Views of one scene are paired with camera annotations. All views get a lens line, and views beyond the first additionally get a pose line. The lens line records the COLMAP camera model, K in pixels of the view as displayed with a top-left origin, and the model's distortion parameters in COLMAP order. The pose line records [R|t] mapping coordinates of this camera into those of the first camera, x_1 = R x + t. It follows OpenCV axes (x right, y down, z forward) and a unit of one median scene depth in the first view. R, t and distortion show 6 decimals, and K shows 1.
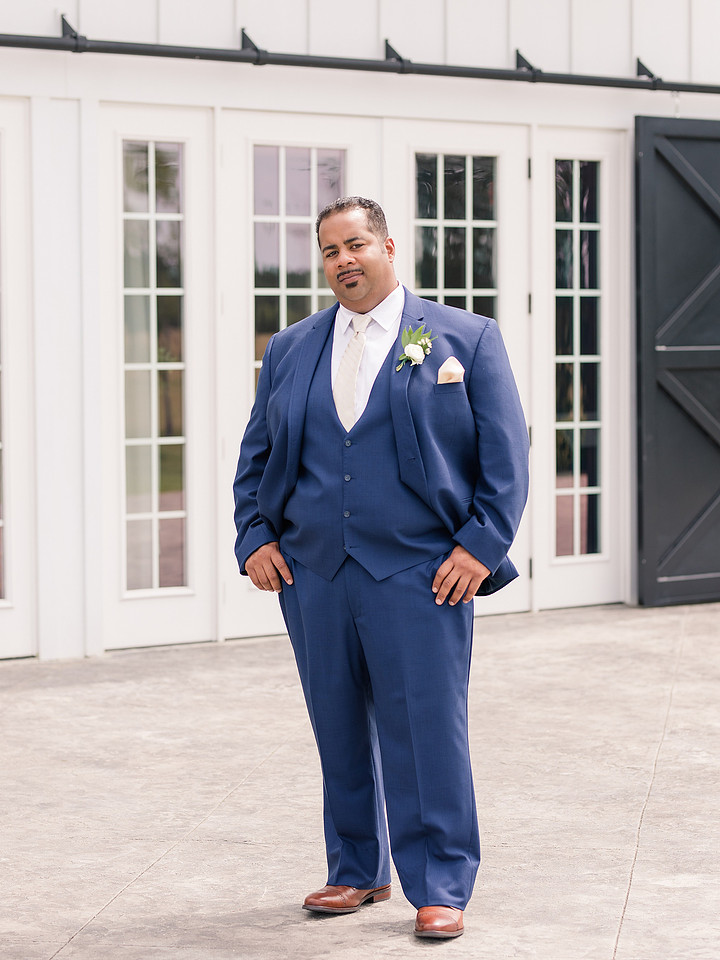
lens RADIAL K [[2276.3, 0, 141.1], [0, 2276.3, 479.3], [0, 0, 1]] dist [-0.033921, -0.535238]
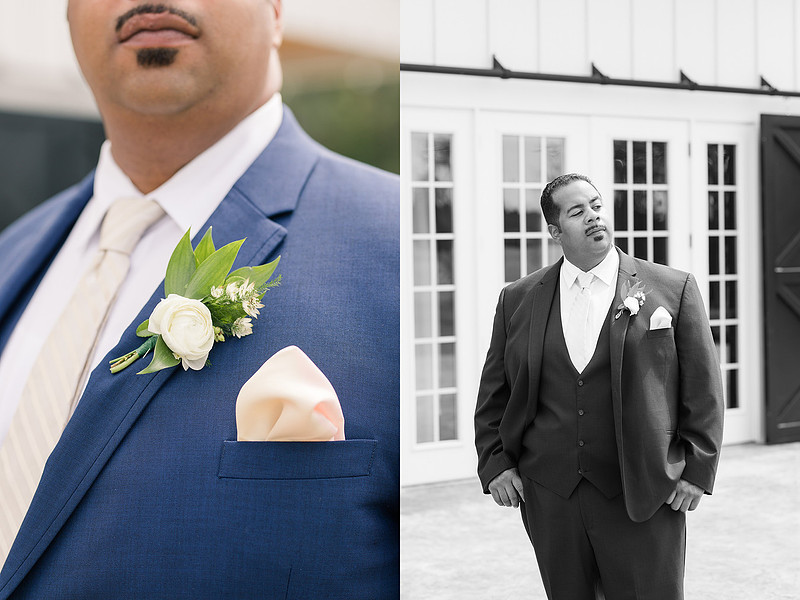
lens RADIAL K [[1932.1, 0, 400.0], [0, 1932.1, 300.0], [0, 0, 1]] dist [-0.123583, 0.087152]
pose [[0.999989, -0.004444, -0.001734, -0.014007], [0.004330, 0.998124, -0.061071, 0.033253], [0.002002, 0.061063, 0.998132, -0.223399]]
